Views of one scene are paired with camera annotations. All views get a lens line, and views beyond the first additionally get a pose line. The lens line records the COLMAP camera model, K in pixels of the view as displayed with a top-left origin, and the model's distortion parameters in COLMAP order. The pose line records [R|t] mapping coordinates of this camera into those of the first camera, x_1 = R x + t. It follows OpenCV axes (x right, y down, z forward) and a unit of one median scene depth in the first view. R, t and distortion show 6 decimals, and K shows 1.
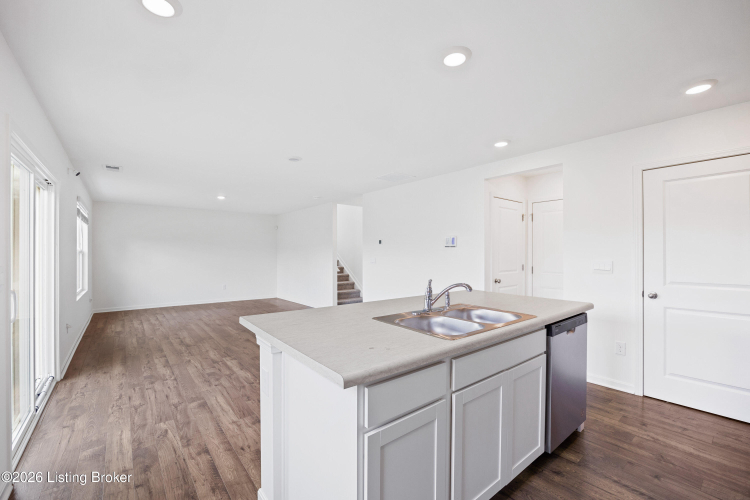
lens RADIAL K [[316.1, 0, 375.0], [0, 316.1, 250.0], [0, 0, 1]] dist [-0.009506, -0.000136]
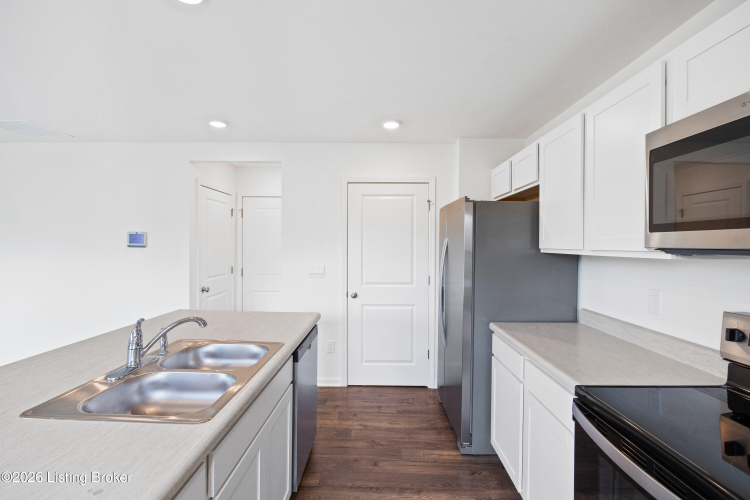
lens RADIAL K [[354.0, 0, 373.5], [0, 354.0, 246.5], [0, 0, 1]] dist [-0.022038, 0.000032]
pose [[0.642587, -0.000777, 0.766212, -0.057645], [-0.013443, 0.999834, 0.012289, -0.059541], [-0.766094, -0.018197, 0.642470, 0.170260]]
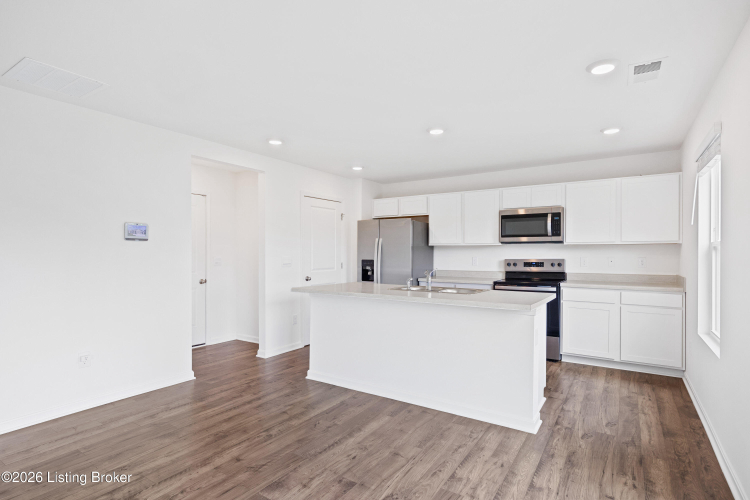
lens RADIAL K [[388.0, 0, 375.0], [0, 388.0, 250.0], [0, 0, 1]] dist [0.001553, 0.000296]
pose [[-0.307946, 0.004908, 0.951391, -1.328111], [-0.010317, 0.999911, -0.008497, 0.021111], [-0.951348, -0.012432, -0.307868, 1.639133]]
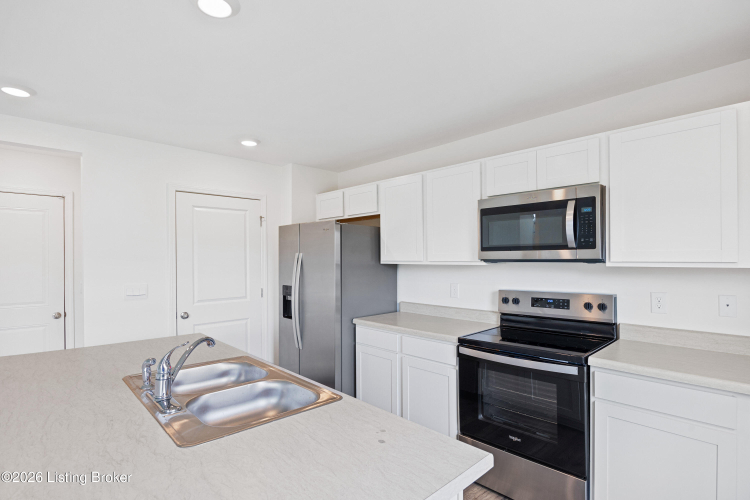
lens RADIAL K [[375.0, 0, 374.1], [0, 375.0, 257.1], [0, 0, 1]] dist [-0.002796, -0.000313]
pose [[-0.083008, 0.002851, 0.996545, -0.490618], [-0.006113, 0.999976, -0.003370, -0.057268], [-0.996530, -0.006371, -0.082989, 0.630319]]
